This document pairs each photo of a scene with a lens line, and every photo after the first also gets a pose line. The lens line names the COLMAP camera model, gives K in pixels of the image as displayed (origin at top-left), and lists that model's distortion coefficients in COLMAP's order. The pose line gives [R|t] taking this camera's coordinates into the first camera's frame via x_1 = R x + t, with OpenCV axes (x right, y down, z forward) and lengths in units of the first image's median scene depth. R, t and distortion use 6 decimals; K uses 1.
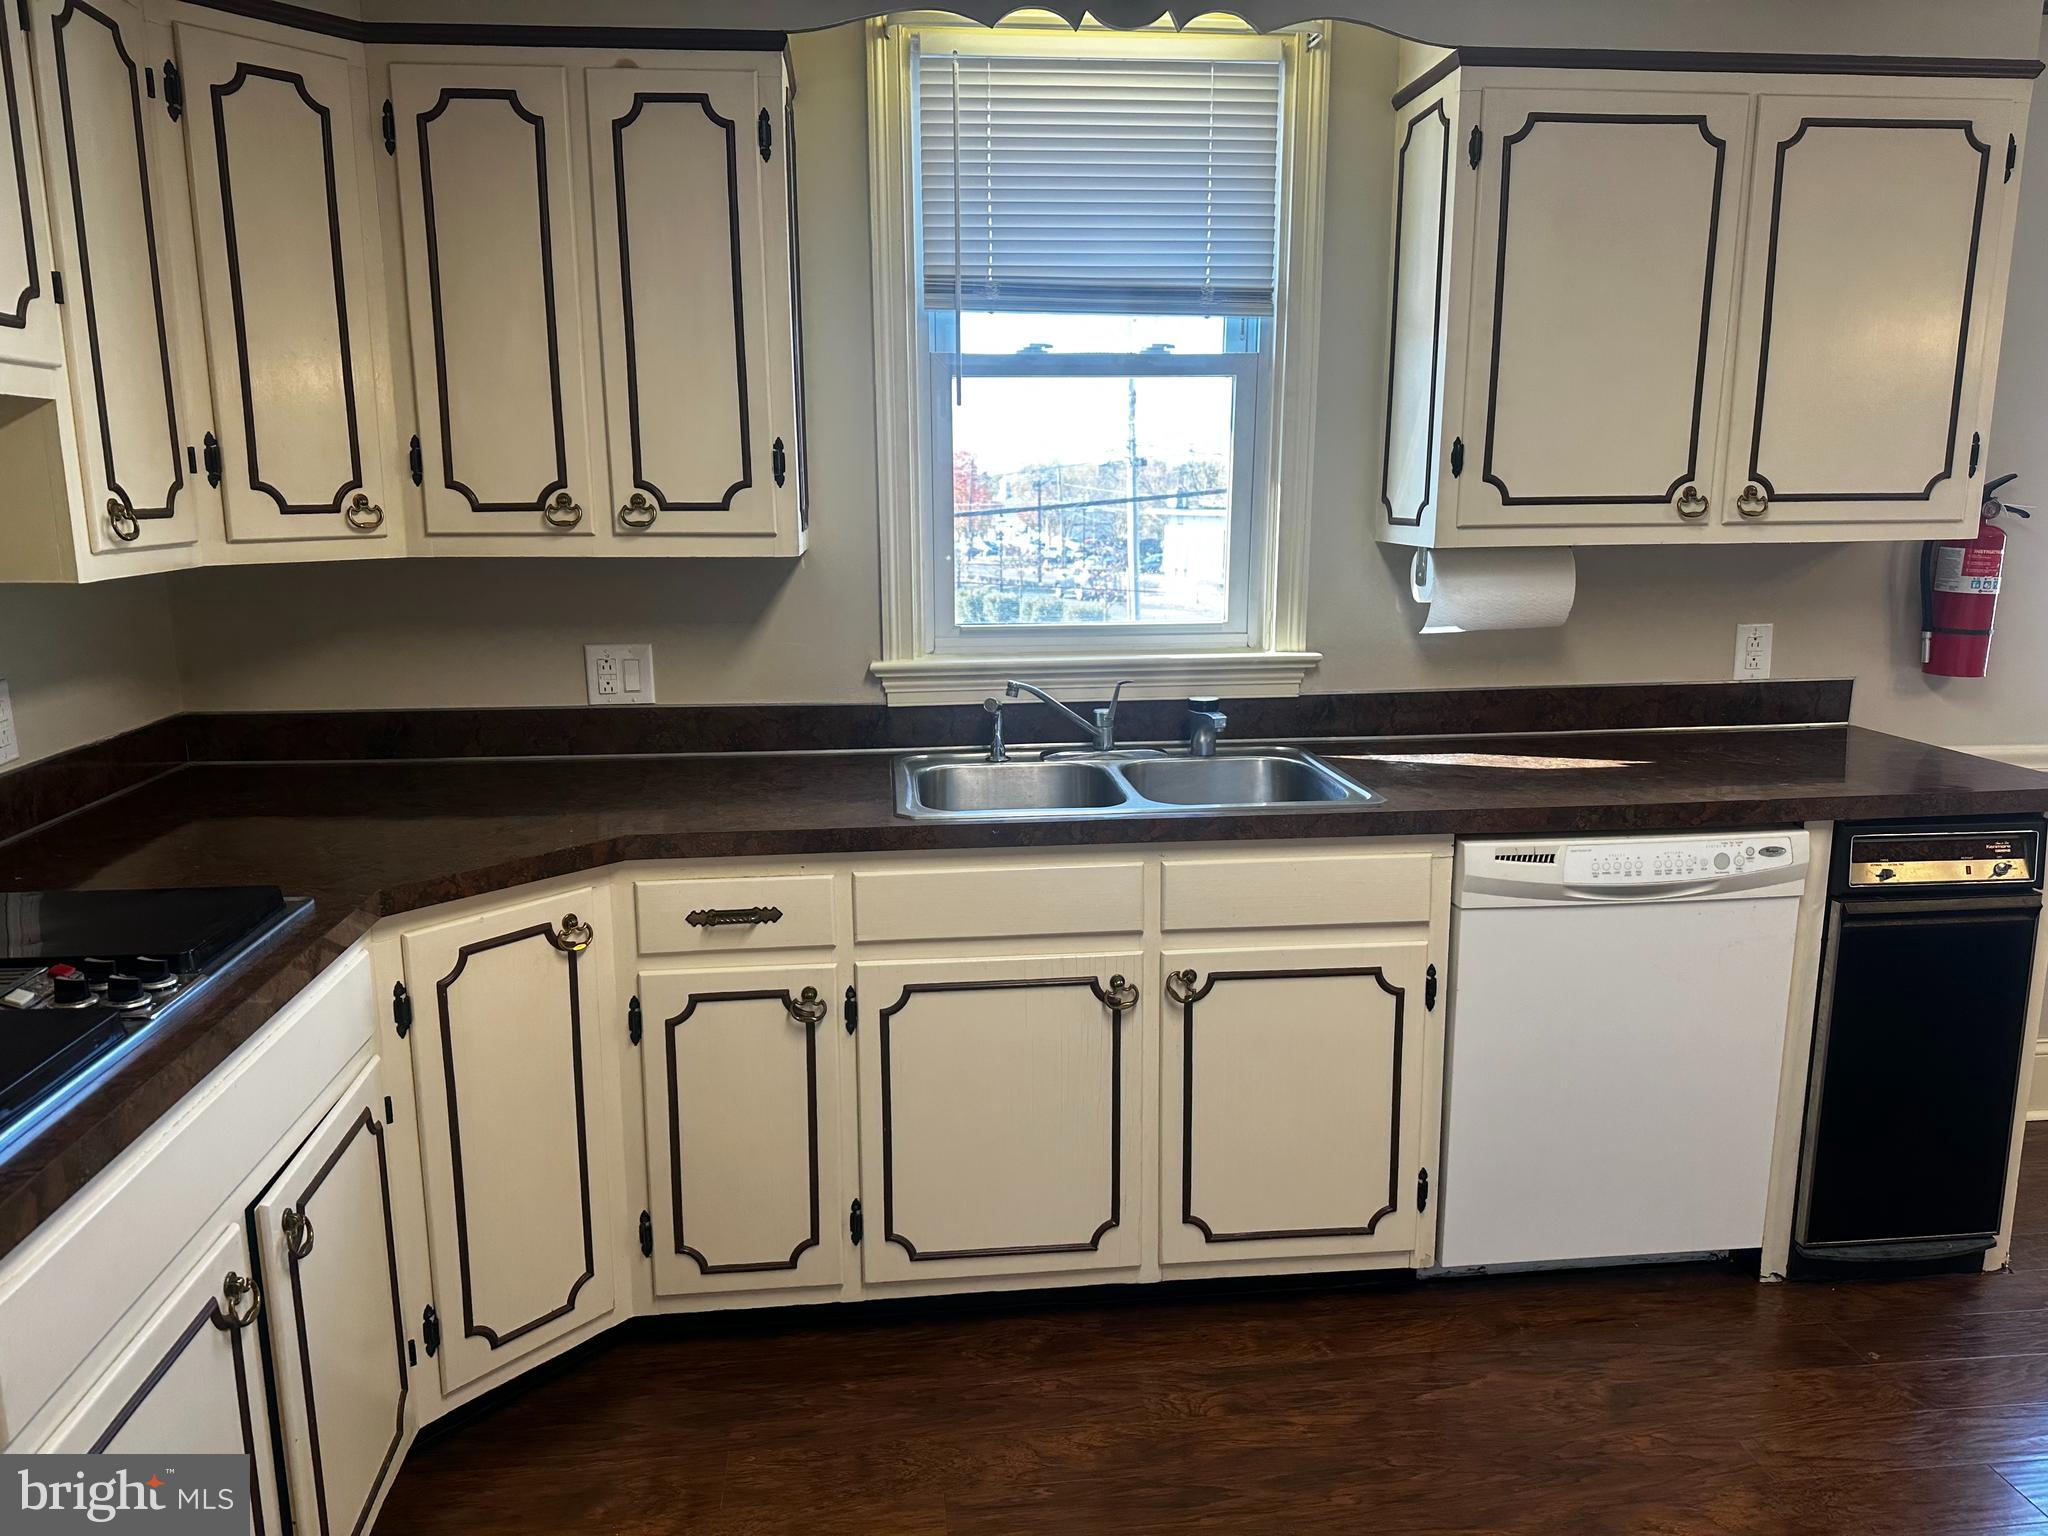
lens RADIAL K [[1439.9, 0, 1018.3], [0, 1439.9, 775.7], [0, 0, 1]] dist [0.034614, -0.048225]
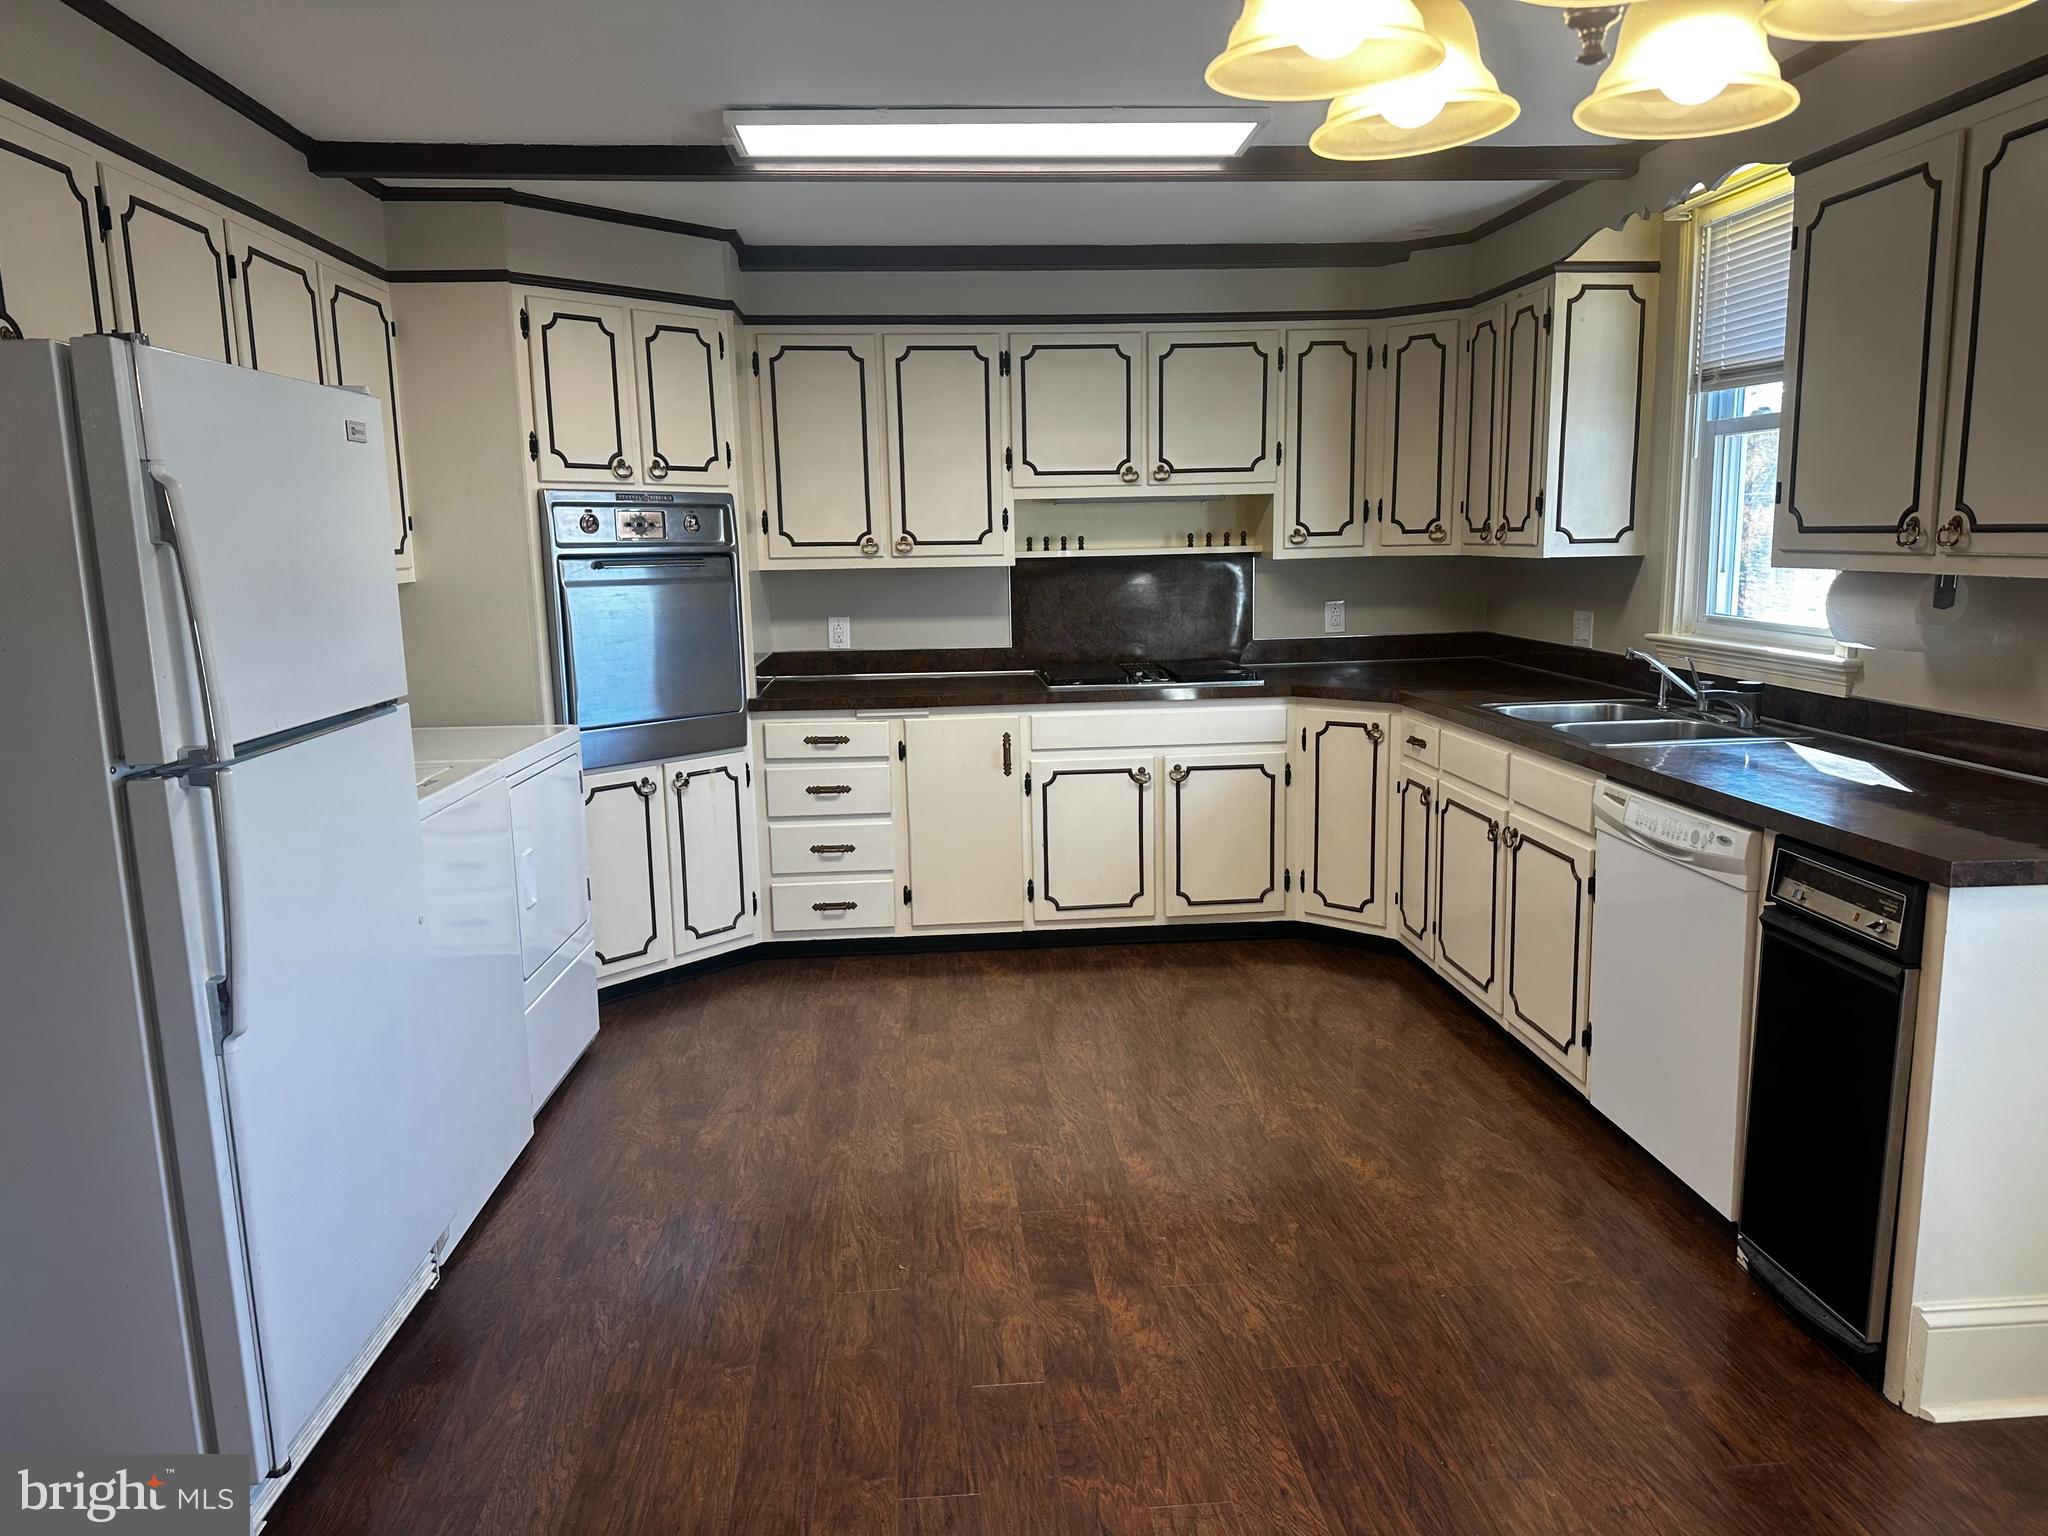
lens RADIAL K [[1431.2, 0, 1034.9], [0, 1431.2, 777.3], [0, 0, 1]] dist [0.185342, -0.396908]
pose [[-0.018725, 0.174313, -0.984512, 1.607409], [-0.178785, 0.968230, 0.174831, -0.096731], [0.983710, 0.179290, 0.013035, 0.435271]]
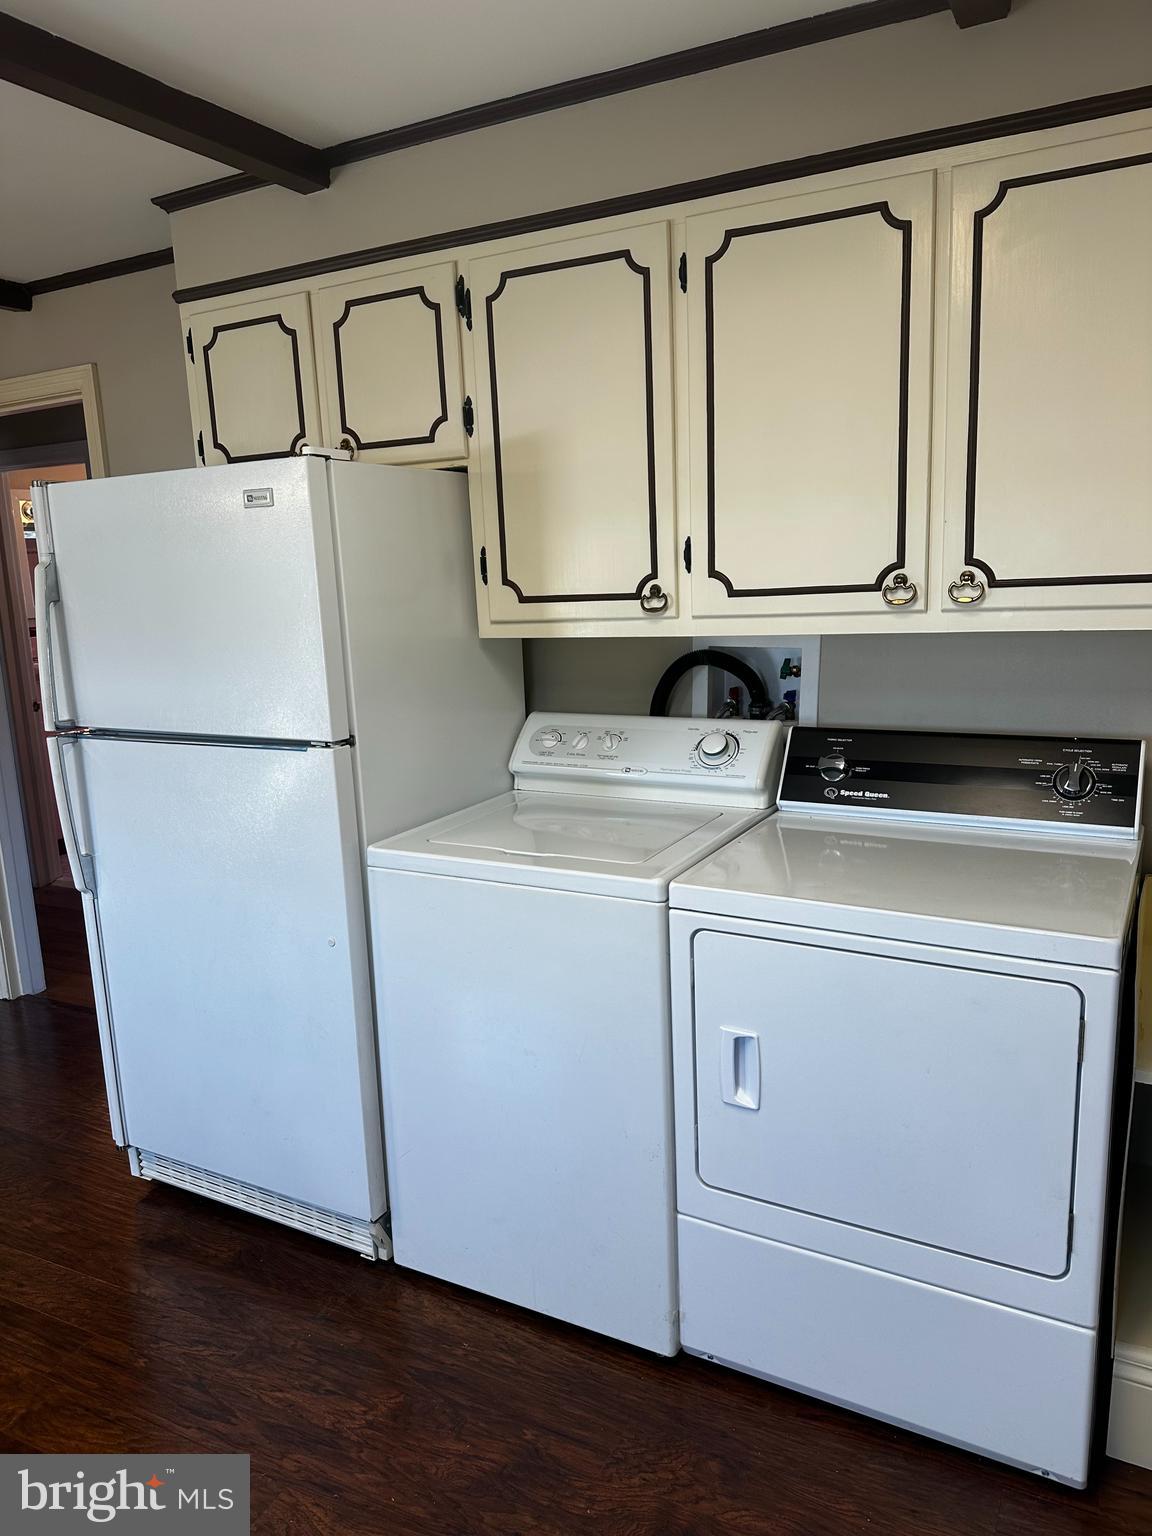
lens RADIAL K [[1079.9, 0, 573.2], [0, 1079.9, 772.5], [0, 0, 1]] dist [0.034614, -0.048225]
pose [[-0.836281, -0.062610, 0.544714, -0.053296], [0.155346, 0.925696, 0.344898, -0.121894], [-0.525834, 0.373051, -0.764416, 0.531725]]
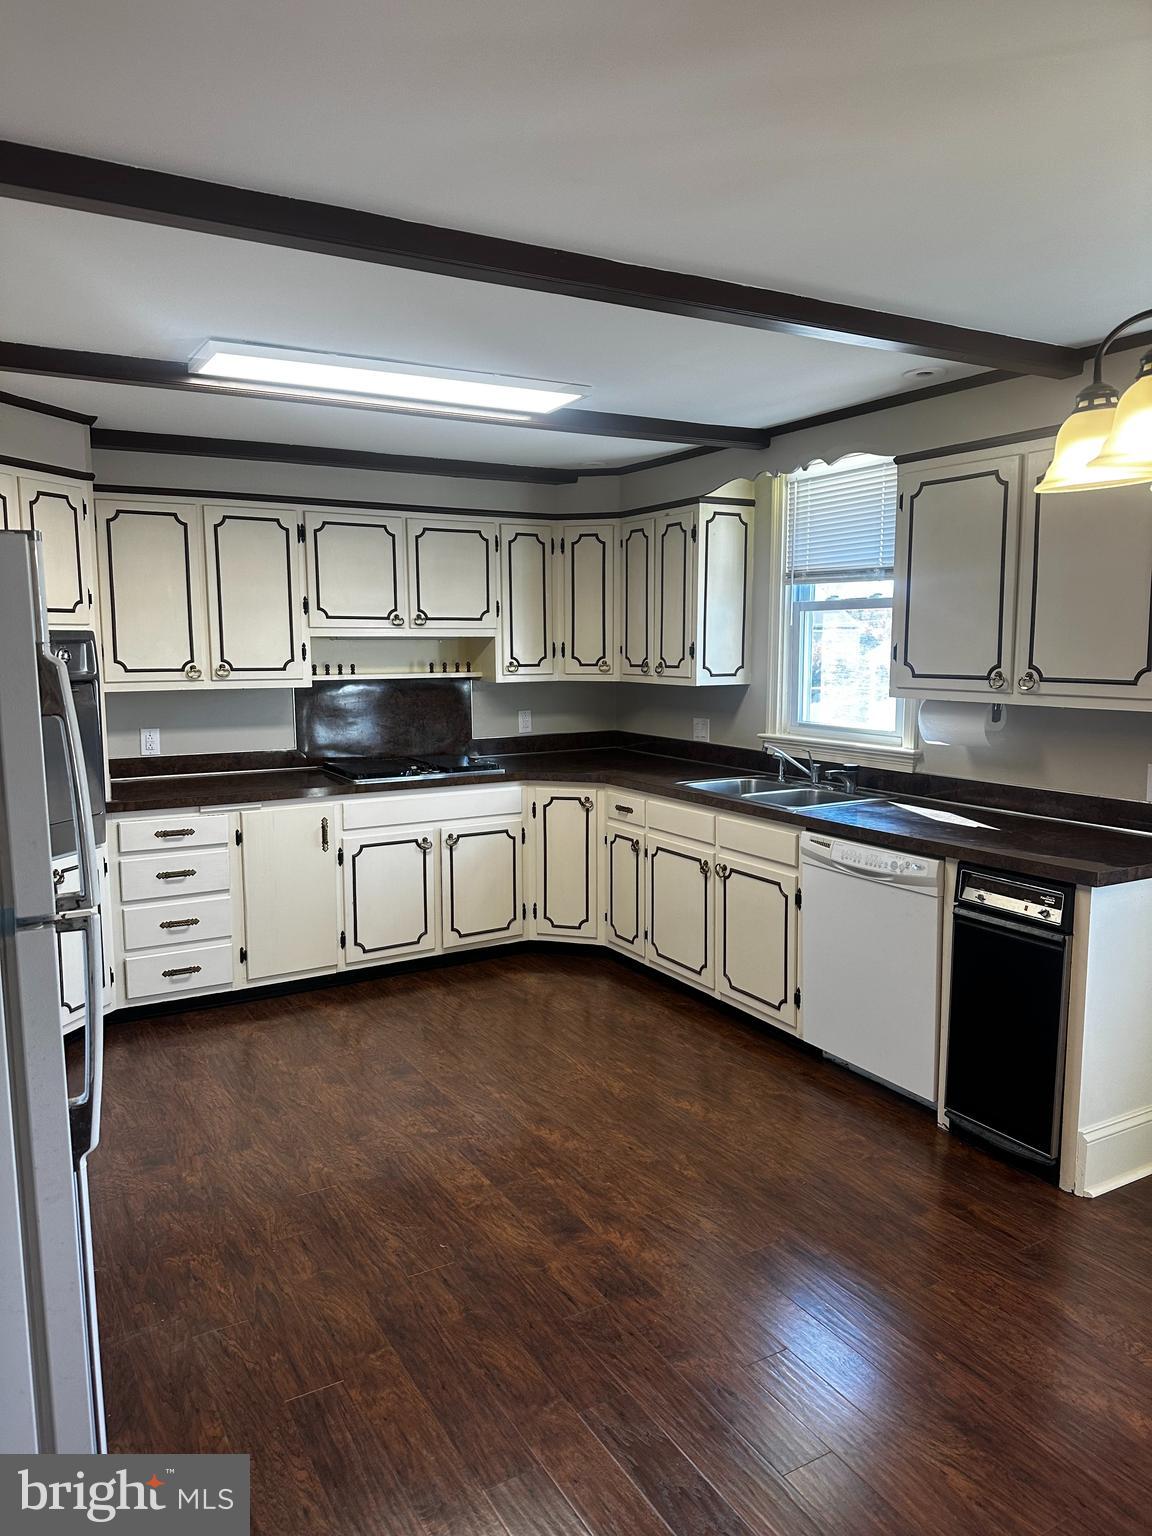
lens RADIAL K [[1075.7, 0, 576.0], [0, 1075.7, 768.0], [0, 0, 1]] dist [0.179798, -0.349326]
pose [[0.410230, 0.114984, -0.904704, 1.557072], [-0.178489, 0.982958, 0.043995, -0.054430], [0.894345, 0.143432, 0.423763, -0.005662]]
